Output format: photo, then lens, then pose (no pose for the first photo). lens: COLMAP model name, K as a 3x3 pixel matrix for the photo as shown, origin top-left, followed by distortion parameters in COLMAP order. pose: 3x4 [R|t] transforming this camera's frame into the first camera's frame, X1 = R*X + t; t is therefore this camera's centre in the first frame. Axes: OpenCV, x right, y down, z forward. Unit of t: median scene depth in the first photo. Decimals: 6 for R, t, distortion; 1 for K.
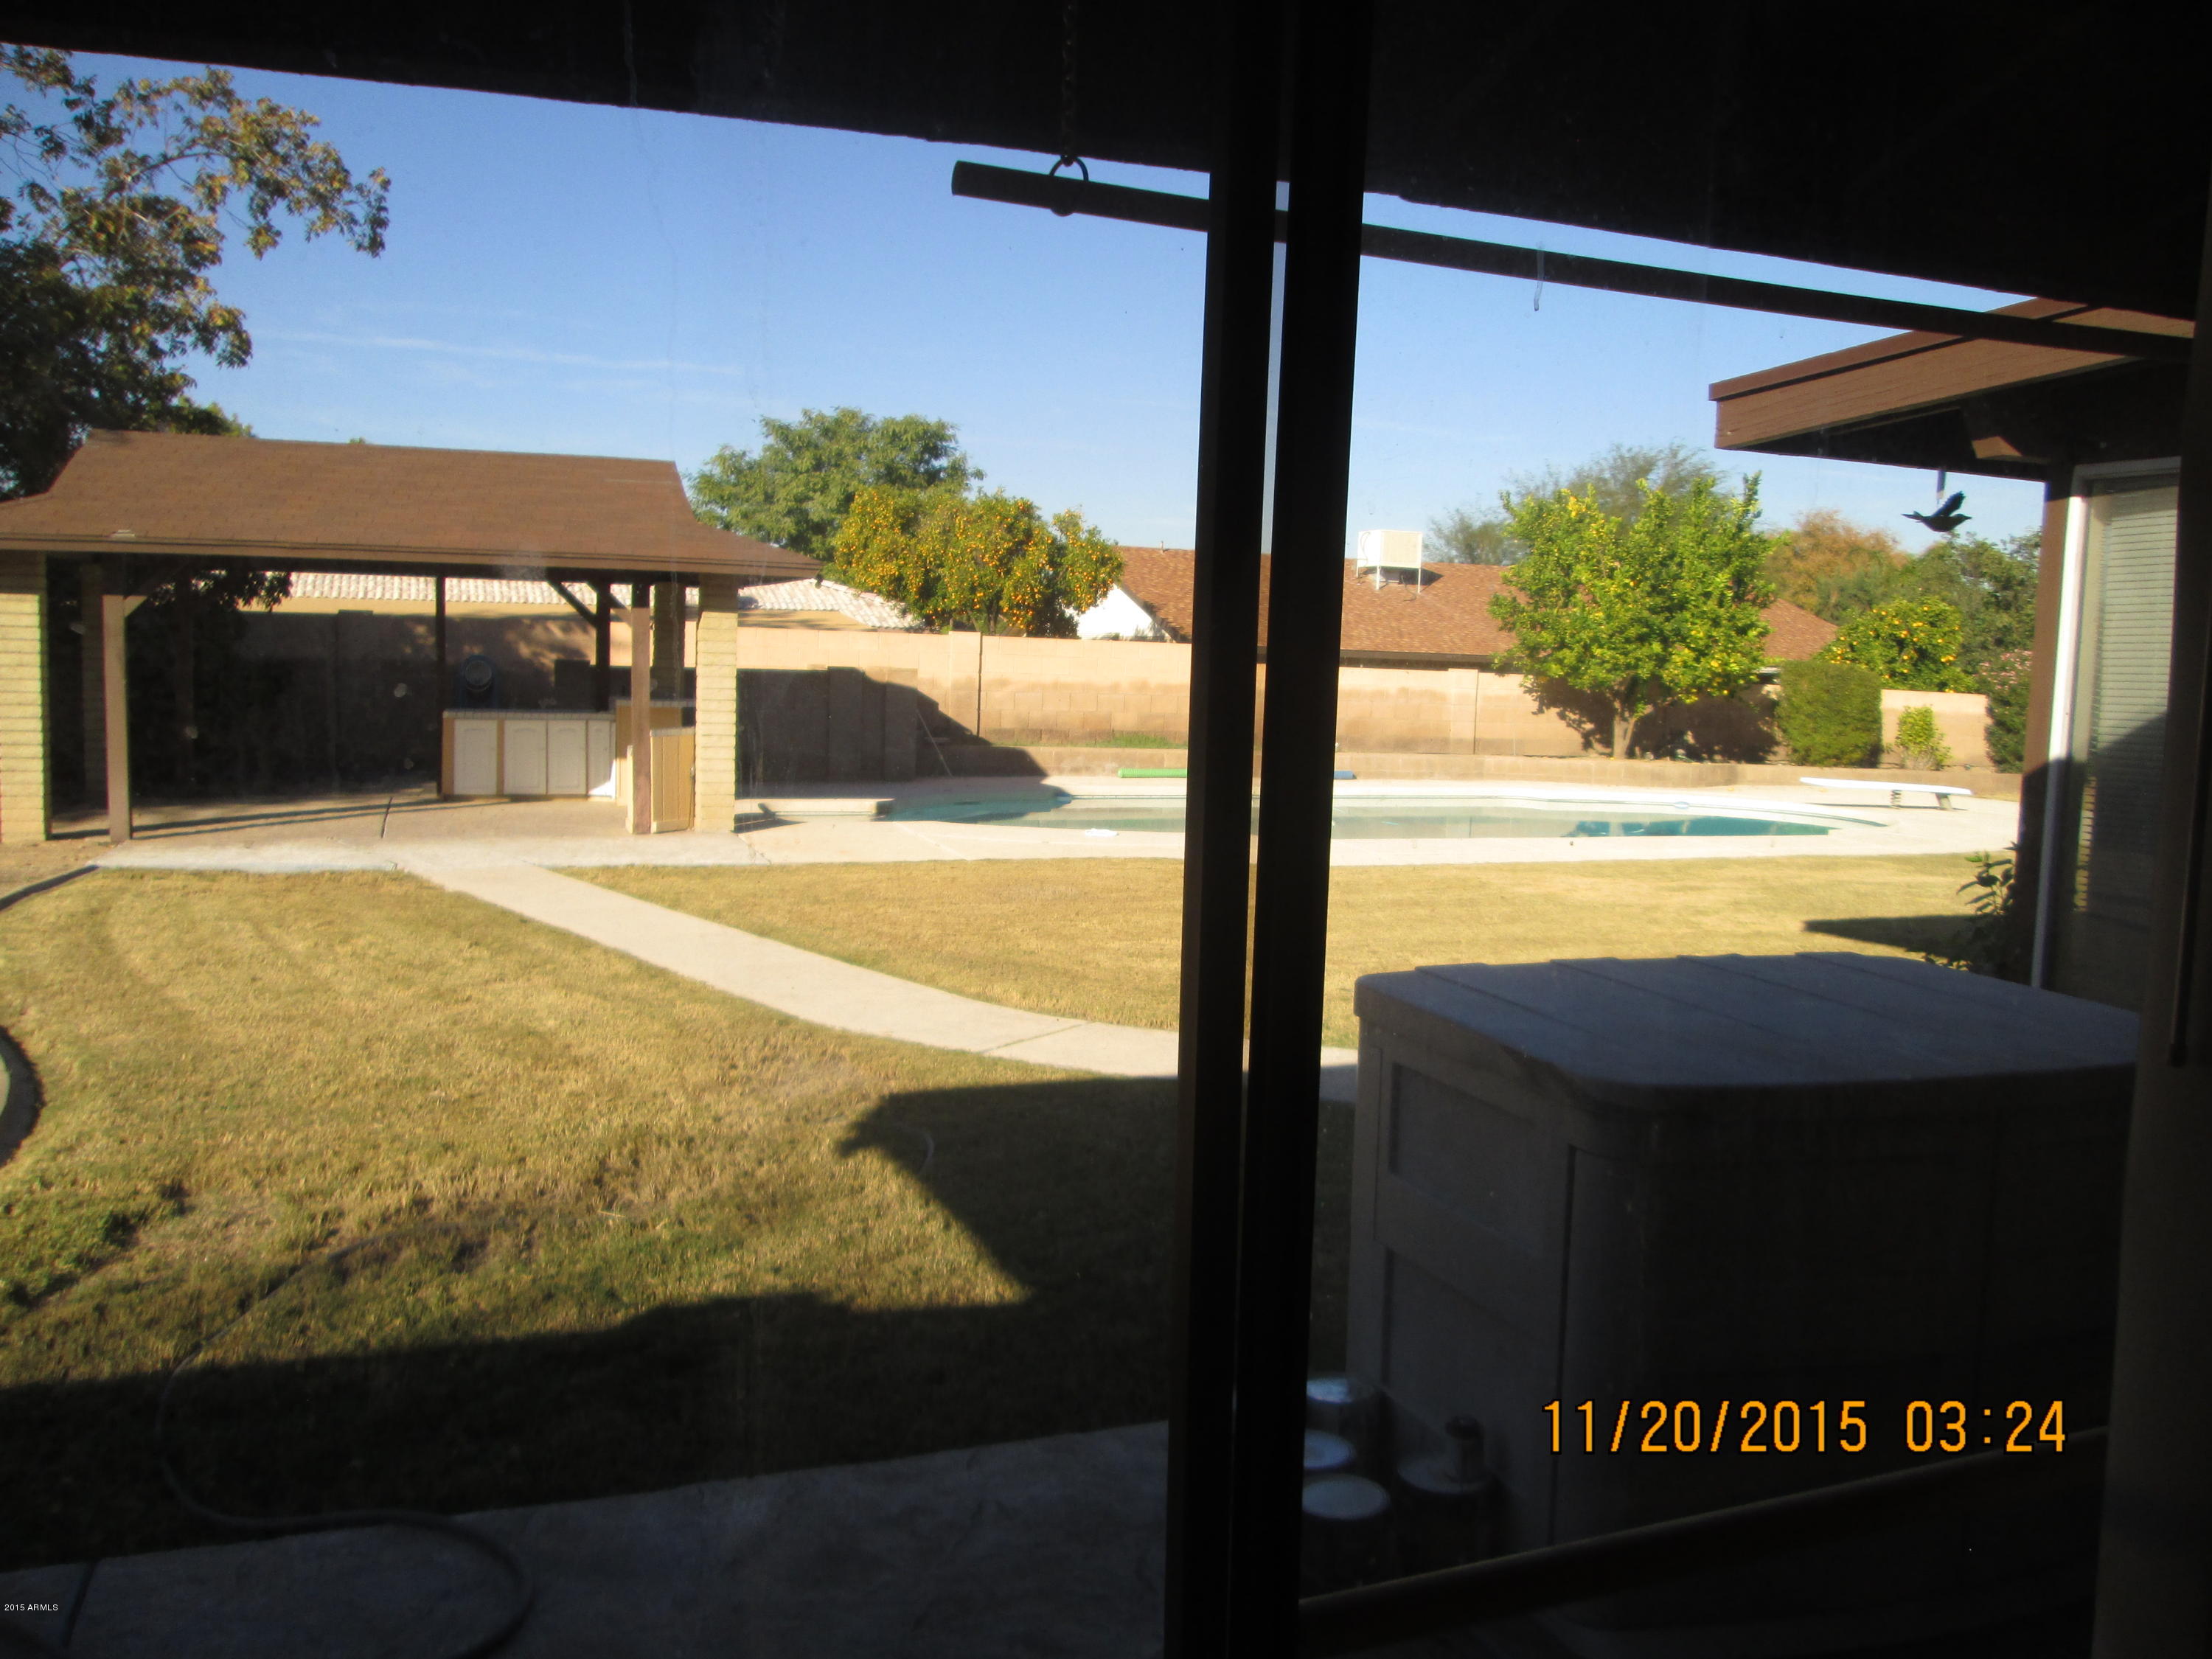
lens RADIAL K [[1830.6, 0, 1099.4], [0, 1830.6, 820.8], [0, 0, 1]] dist [-0.047635, 0.013286]
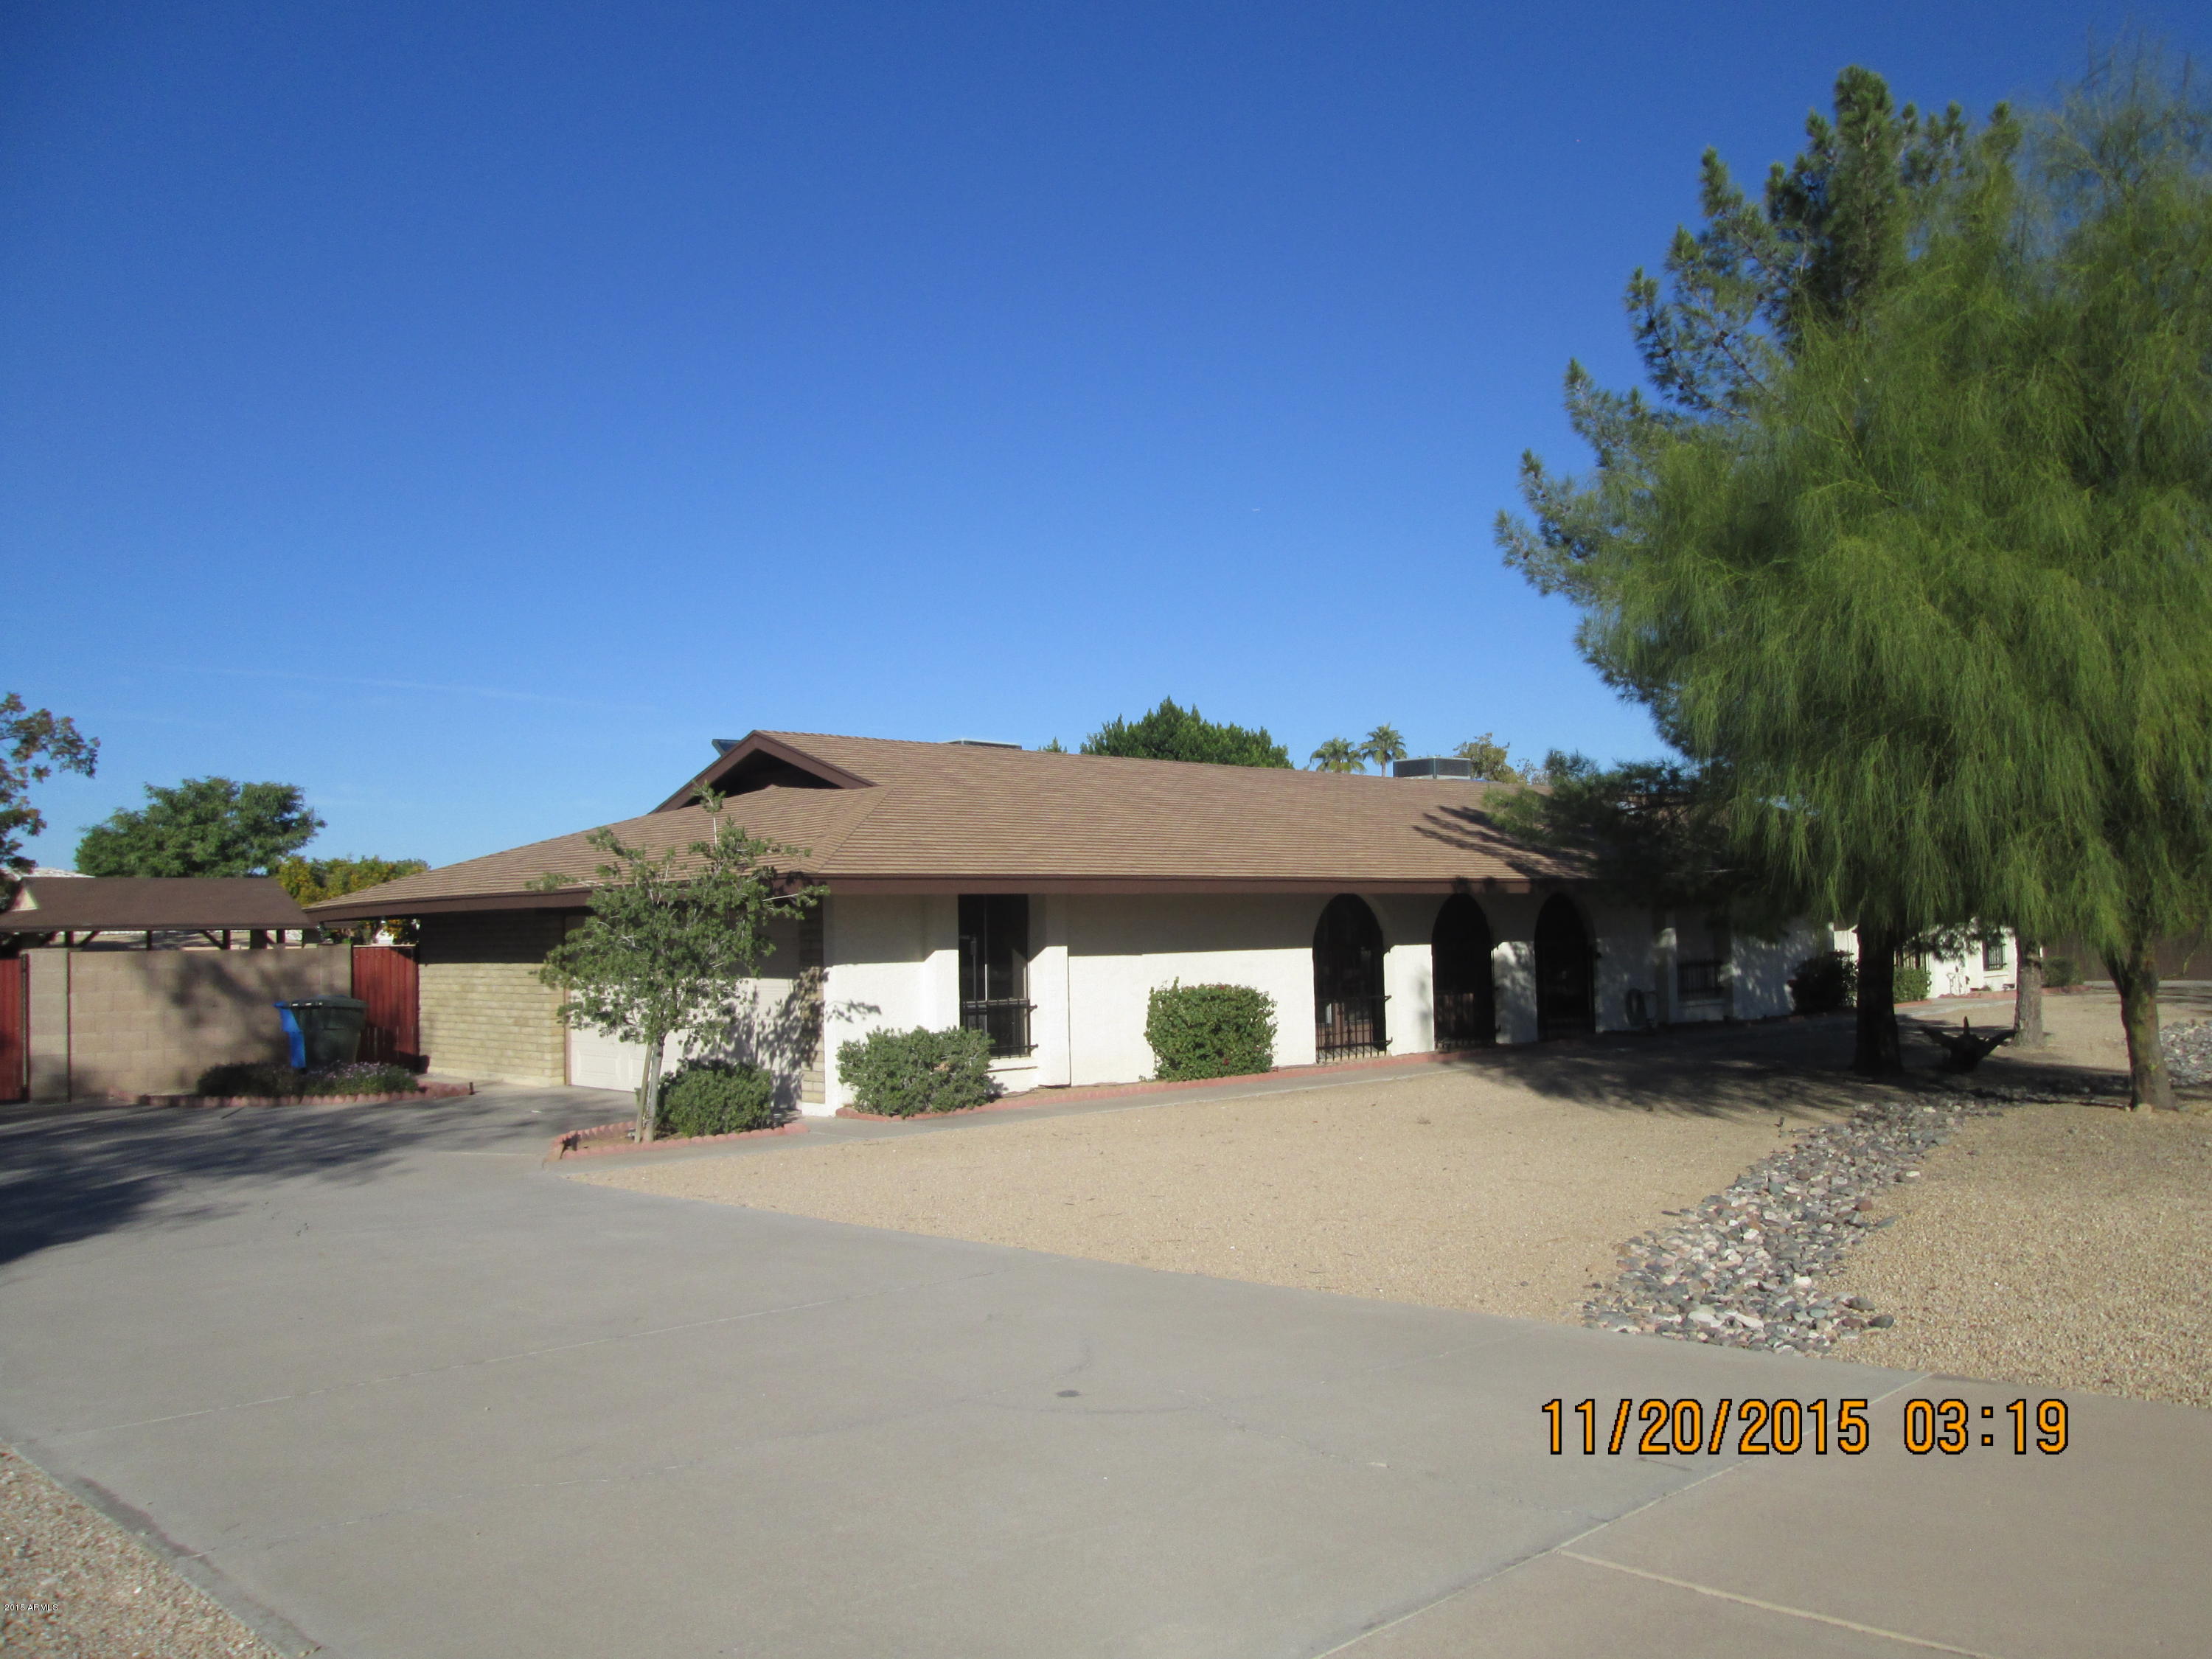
lens RADIAL K [[1830.6, 0, 1099.4], [0, 1830.6, 820.8], [0, 0, 1]] dist [-0.047635, 0.013286]
pose [[0.925724, -0.022464, 0.377533, -0.112466], [0.078722, 0.987815, -0.134252, 0.106631], [-0.369917, 0.154000, 0.916212, -1.315279]]
